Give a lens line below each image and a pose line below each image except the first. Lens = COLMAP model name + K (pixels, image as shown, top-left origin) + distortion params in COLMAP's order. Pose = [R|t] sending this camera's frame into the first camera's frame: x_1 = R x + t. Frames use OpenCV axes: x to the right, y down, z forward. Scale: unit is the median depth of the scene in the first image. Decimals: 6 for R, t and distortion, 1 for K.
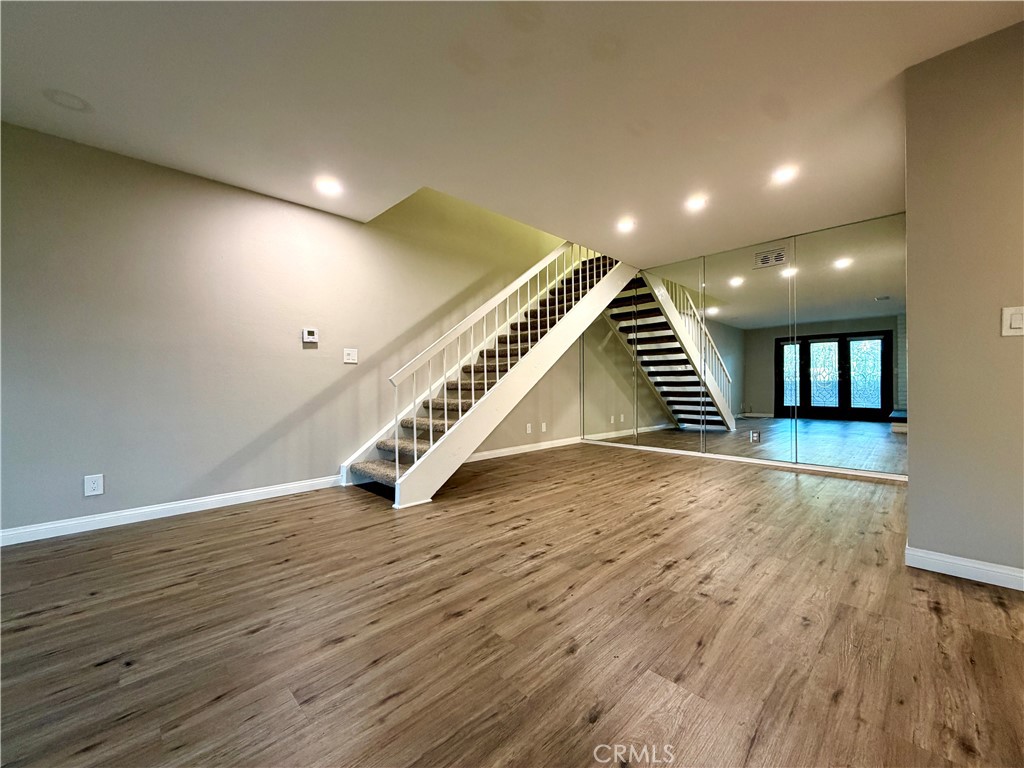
lens RADIAL K [[407.5, 0, 509.8], [0, 407.5, 386.6], [0, 0, 1]] dist [-0.003585, 0.000899]
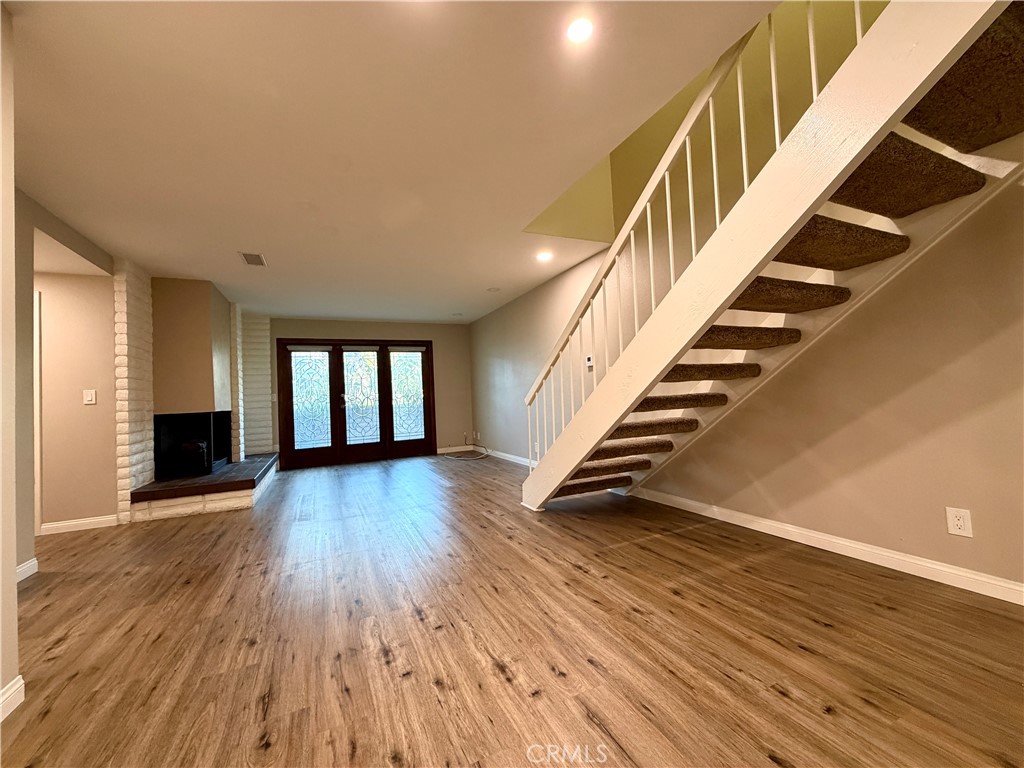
lens RADIAL K [[407.5, 0, 509.9], [0, 407.5, 384.9], [0, 0, 1]] dist [-0.003585, 0.000899]
pose [[-0.330558, -0.007912, -0.943753, 0.859792], [0.041851, 0.998858, -0.023033, -0.037001], [0.942857, -0.047110, -0.329849, 1.296566]]
